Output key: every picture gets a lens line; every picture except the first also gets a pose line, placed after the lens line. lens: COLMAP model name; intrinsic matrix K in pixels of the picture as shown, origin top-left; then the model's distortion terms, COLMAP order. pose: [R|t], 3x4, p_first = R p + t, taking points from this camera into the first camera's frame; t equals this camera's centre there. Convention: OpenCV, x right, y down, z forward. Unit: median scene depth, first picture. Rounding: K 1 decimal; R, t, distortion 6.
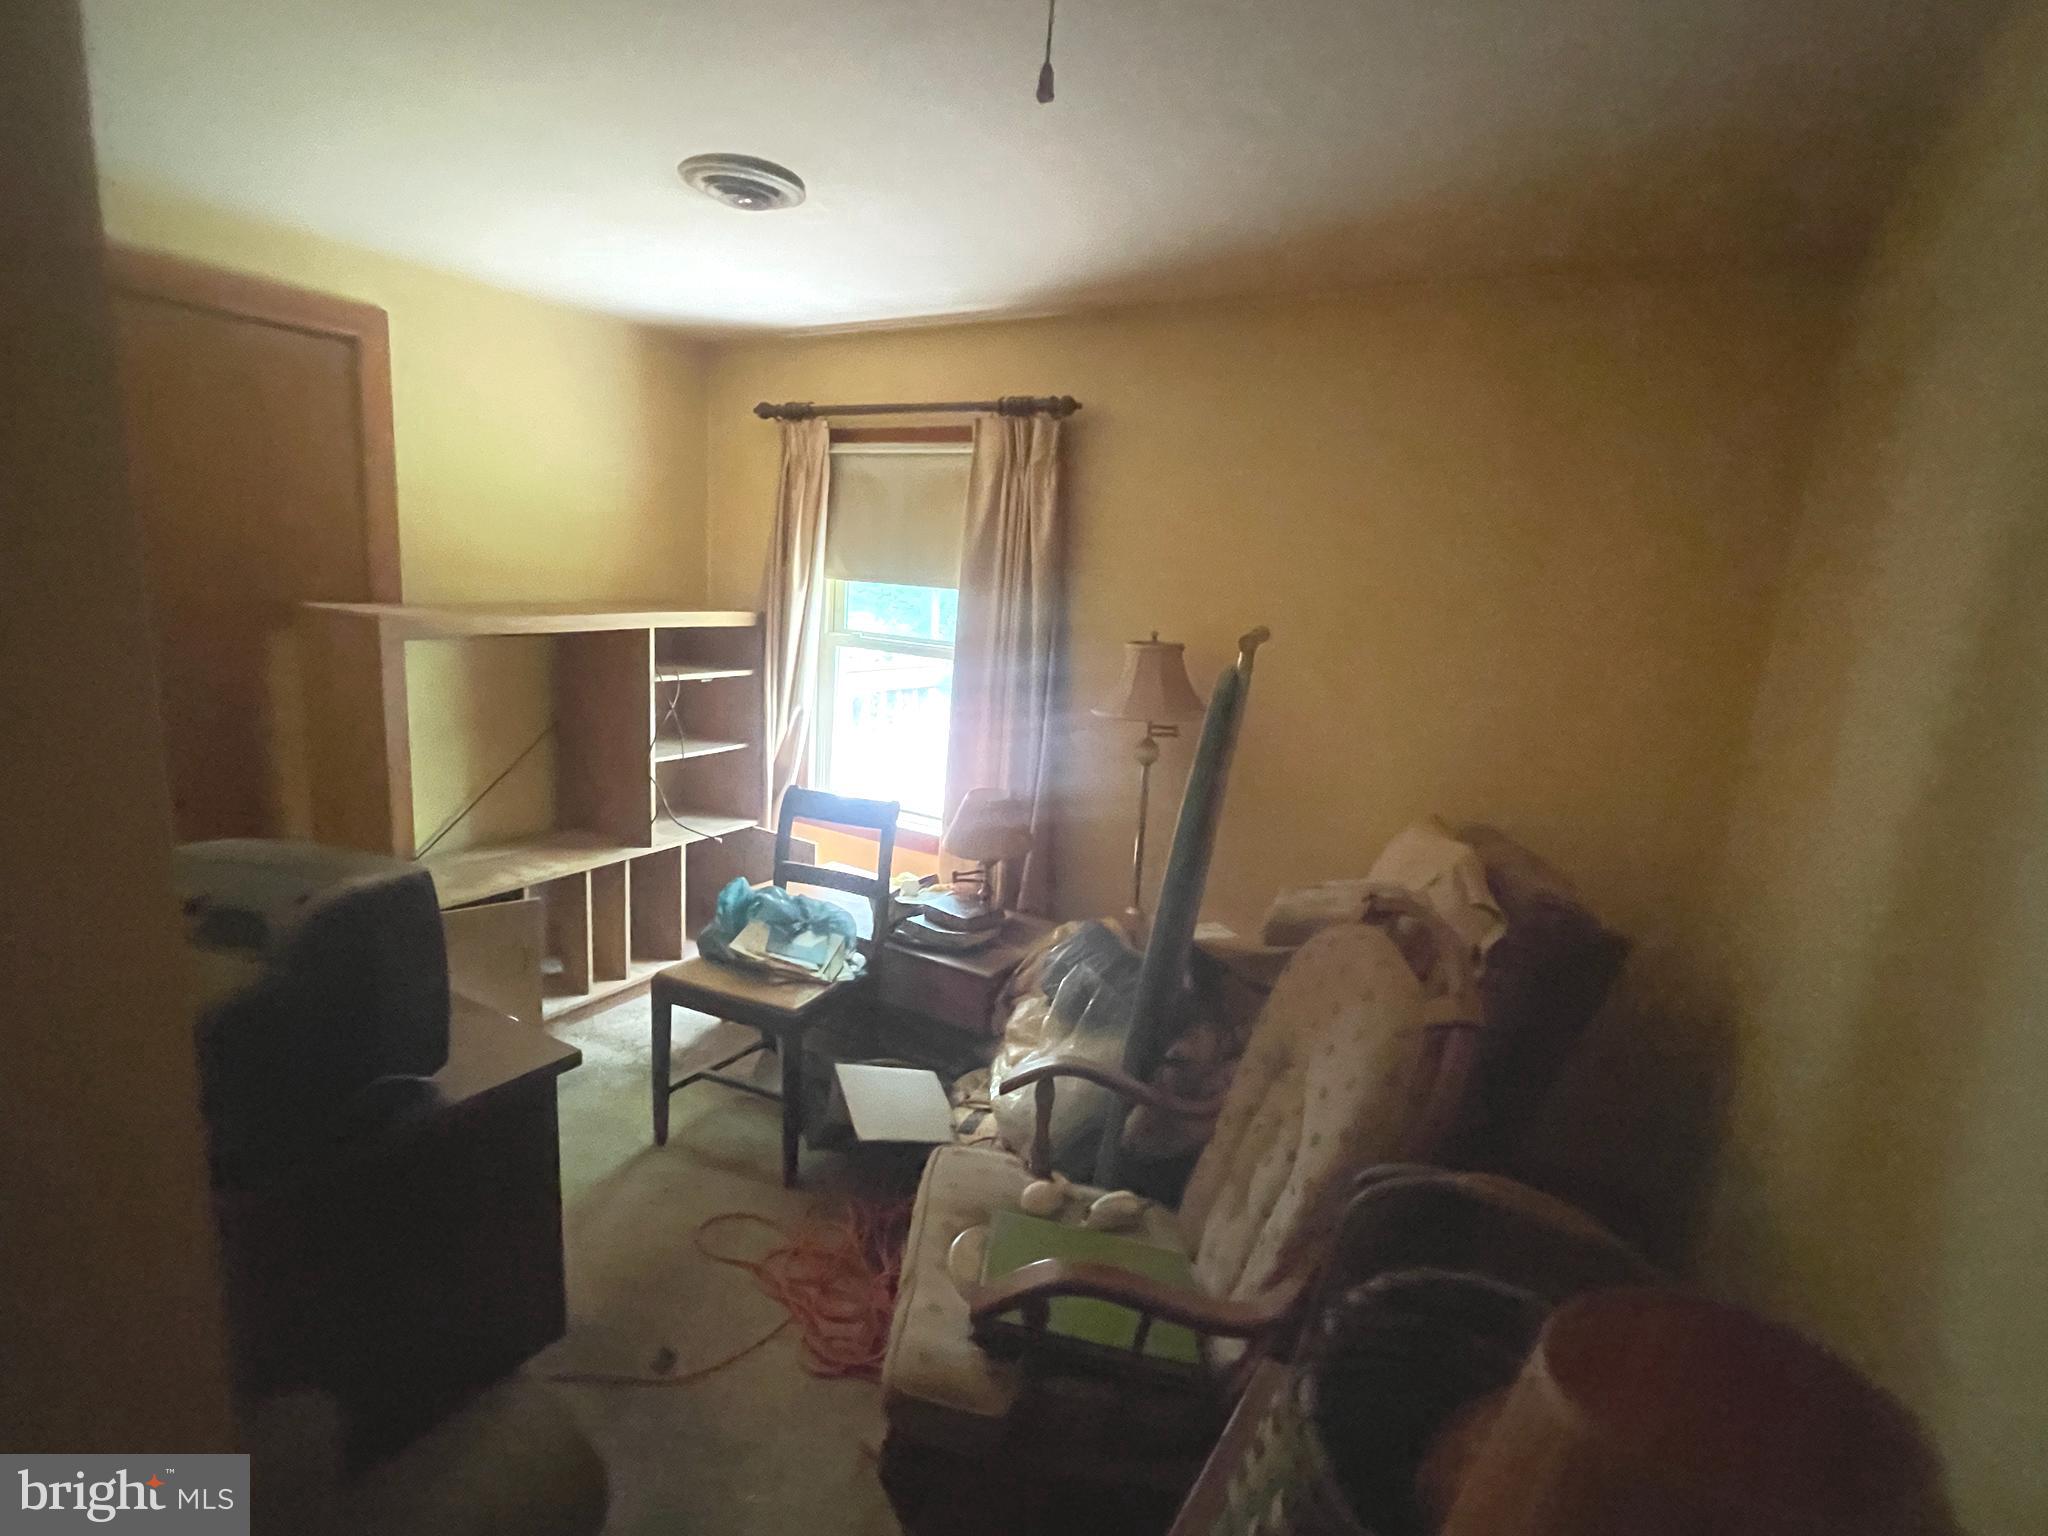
lens RADIAL K [[1008.3, 0, 1023.3], [0, 1008.3, 774.0], [0, 0, 1]] dist [-0.001007, -0.000284]
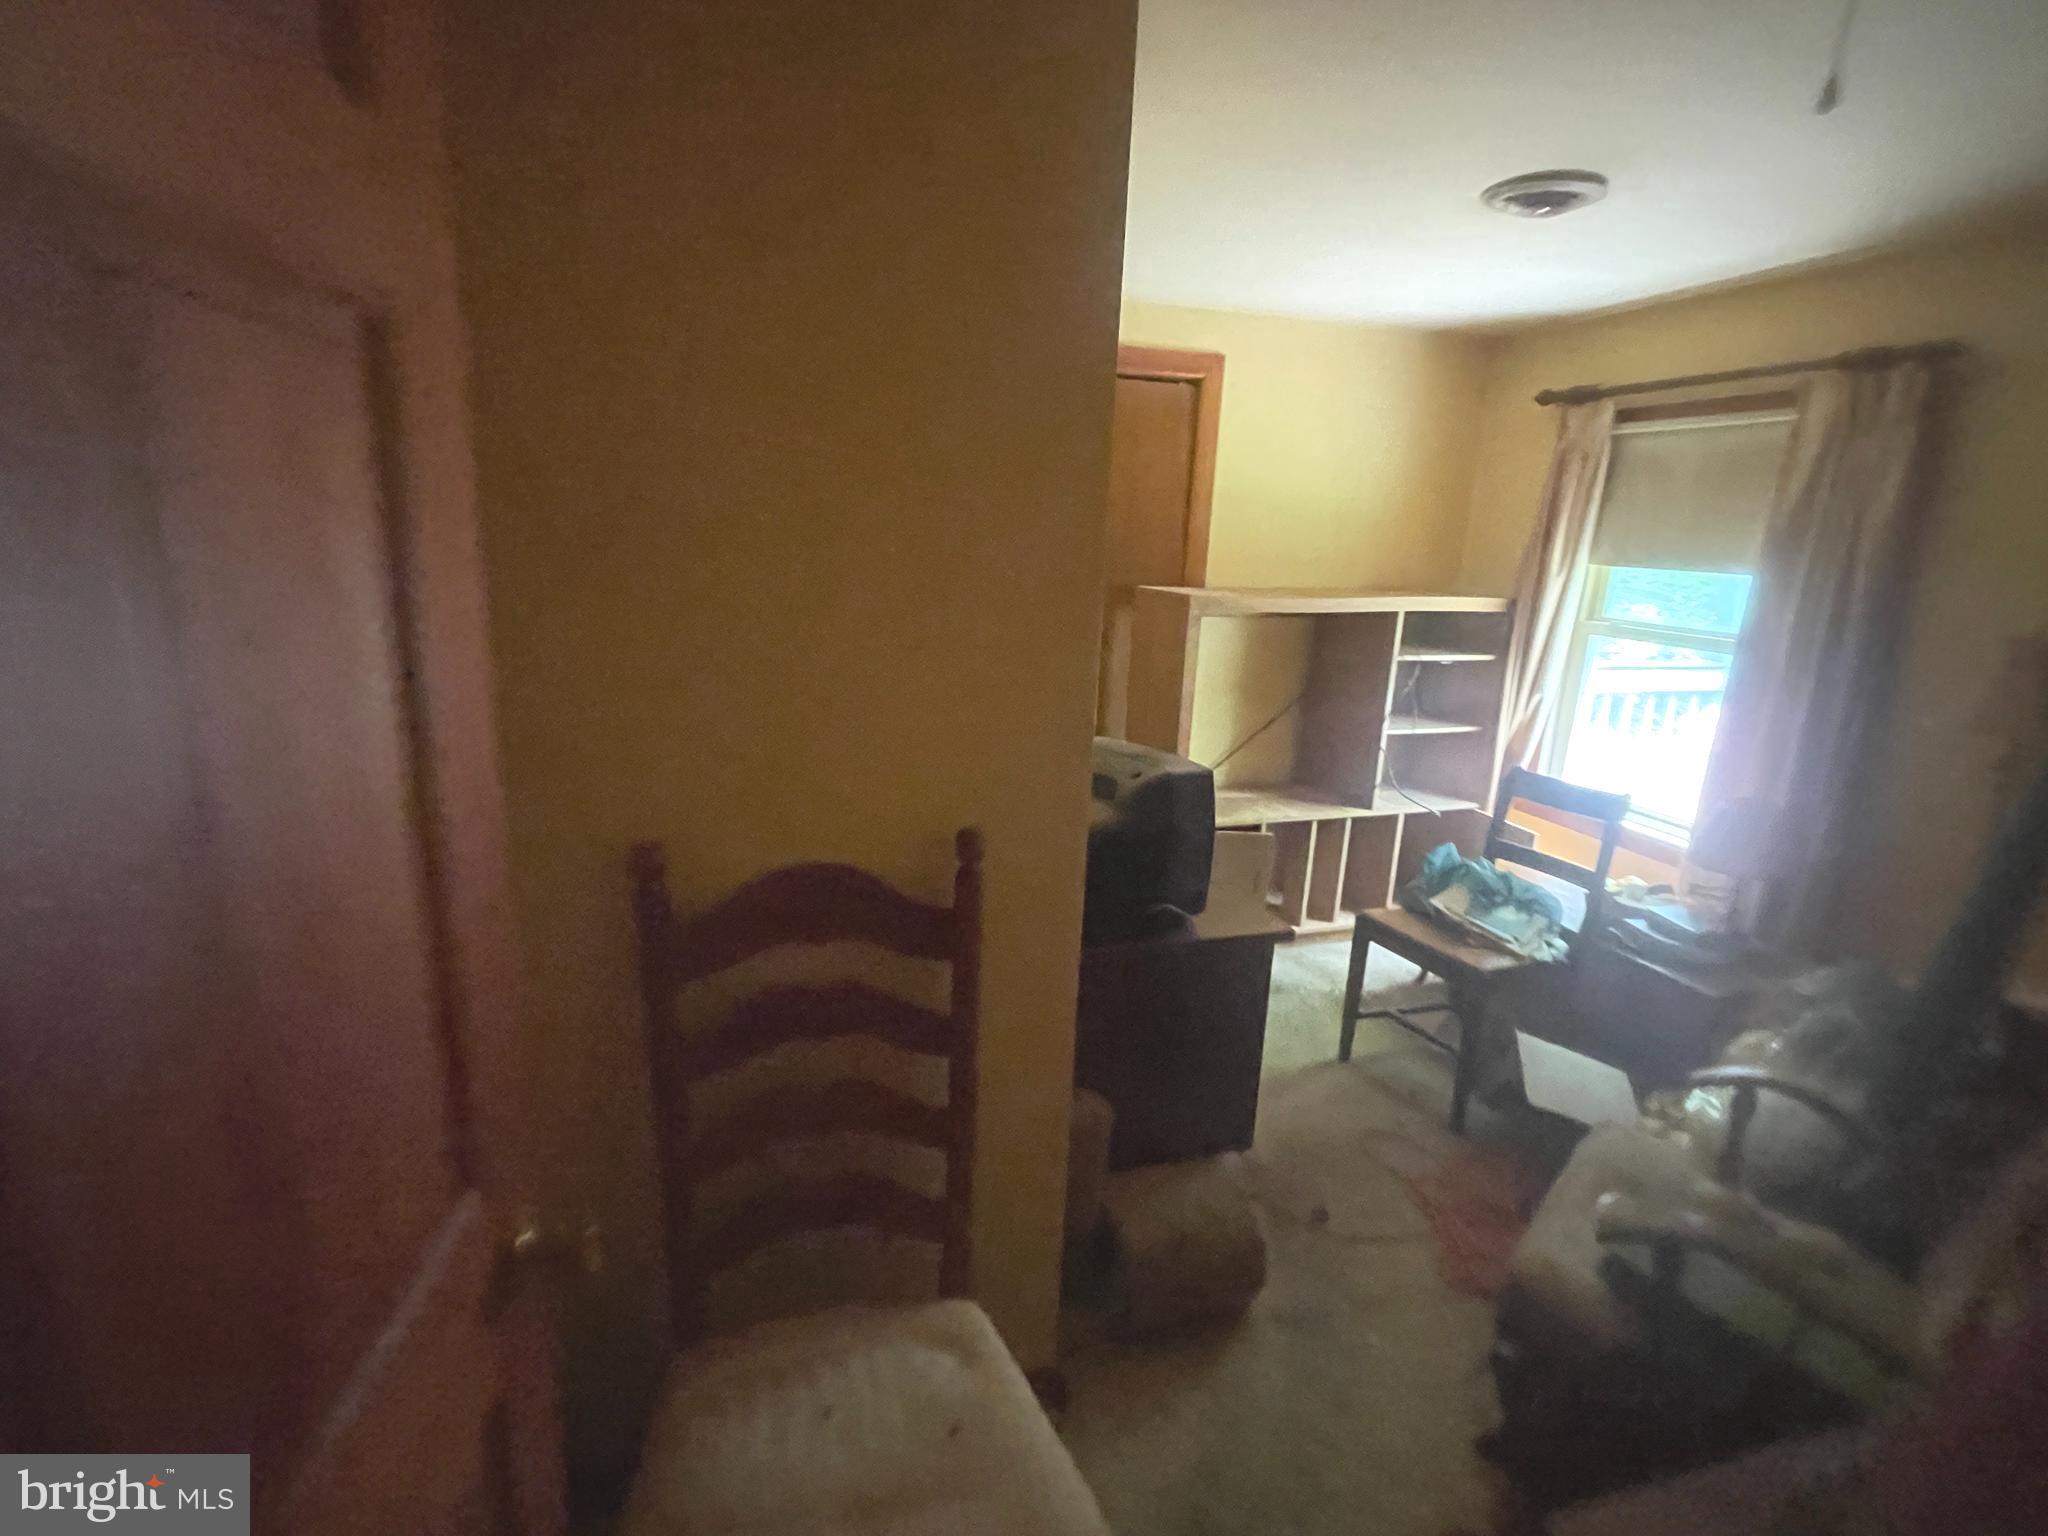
lens RADIAL K [[992.7, 0, 1009.1], [0, 992.7, 779.3], [0, 0, 1]] dist [-0.006460, -0.000500]
pose [[0.748670, 0.131426, -0.649785, 0.042053], [-0.122518, 0.990698, 0.059217, 0.028263], [0.651523, 0.035276, 0.757808, -0.101261]]
